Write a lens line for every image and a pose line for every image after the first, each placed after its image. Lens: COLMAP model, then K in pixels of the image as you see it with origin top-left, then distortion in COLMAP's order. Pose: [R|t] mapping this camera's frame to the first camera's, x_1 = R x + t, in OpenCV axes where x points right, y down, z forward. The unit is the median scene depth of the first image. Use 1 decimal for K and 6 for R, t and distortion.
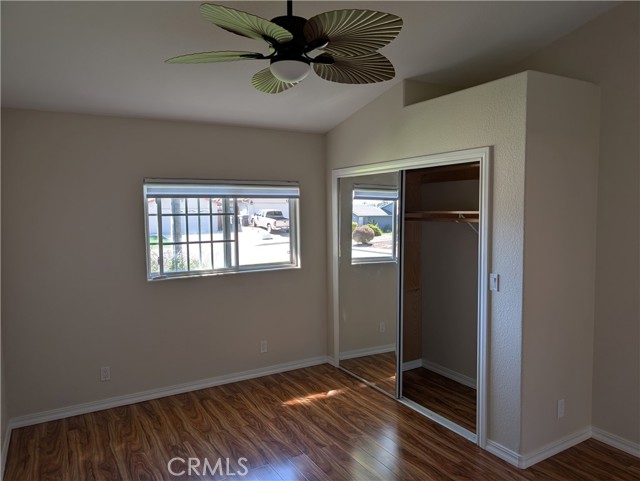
lens RADIAL K [[458.9, 0, 320.4], [0, 458.9, 243.5], [0, 0, 1]] dist [0.035723, -0.016092]
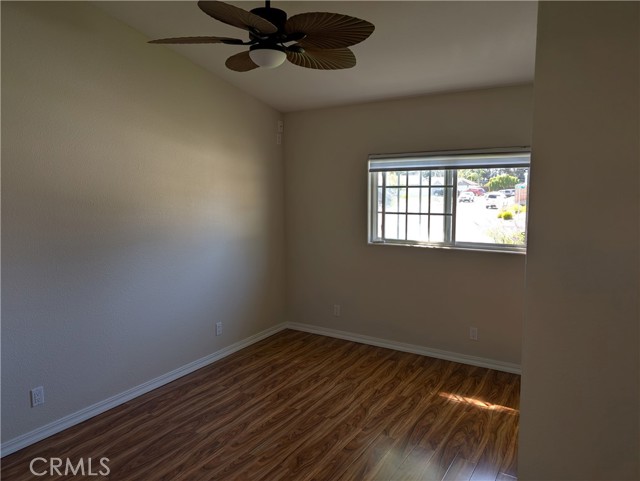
lens RADIAL K [[458.9, 0, 321.7], [0, 458.9, 236.8], [0, 0, 1]] dist [0.035723, -0.016092]
pose [[0.466010, 0.106003, -0.878407, 0.597729], [-0.061421, 0.994278, 0.087401, -0.030422], [0.882645, 0.013223, 0.469854, 0.355249]]
